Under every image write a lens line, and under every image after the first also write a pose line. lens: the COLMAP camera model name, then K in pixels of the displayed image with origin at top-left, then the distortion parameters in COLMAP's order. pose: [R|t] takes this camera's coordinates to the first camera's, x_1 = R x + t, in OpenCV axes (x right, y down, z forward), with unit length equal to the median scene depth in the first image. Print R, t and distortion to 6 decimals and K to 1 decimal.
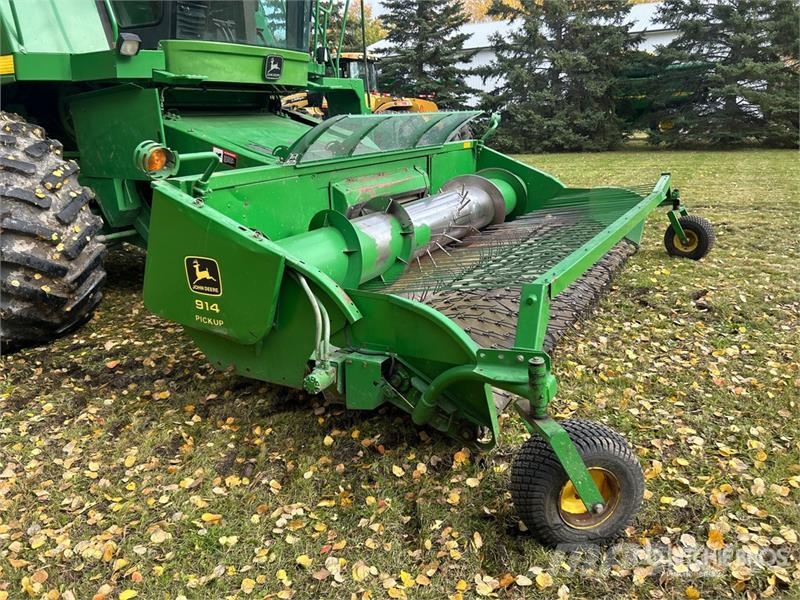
lens RADIAL K [[626.2, 0, 400.0], [0, 626.2, 300.0], [0, 0, 1]] dist [0.015729, -0.004248]
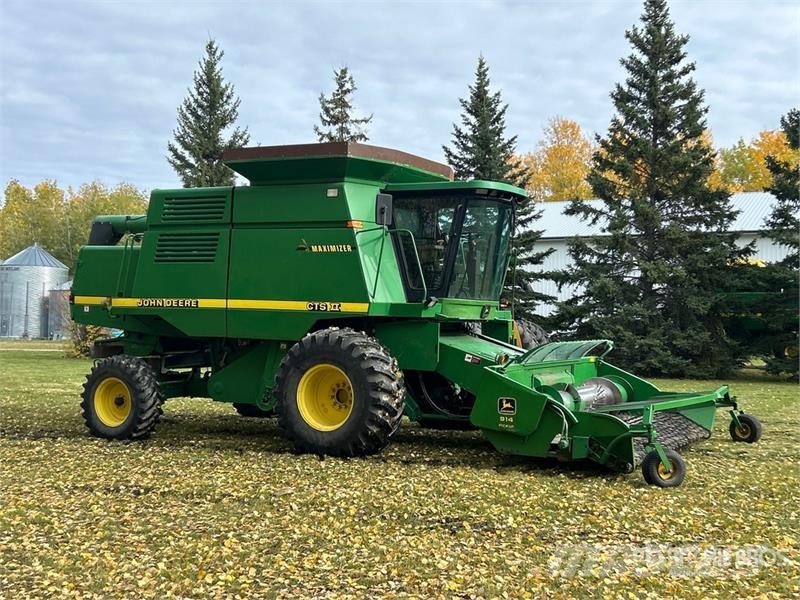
lens RADIAL K [[914.4, 0, 400.0], [0, 914.4, 300.0], [0, 0, 1]] dist [0.046509, -0.032598]
pose [[0.998375, 0.046394, -0.033077, -0.041687], [-0.054210, 0.952174, -0.300710, 0.043611], [0.017544, 0.302014, 0.953142, -0.165867]]
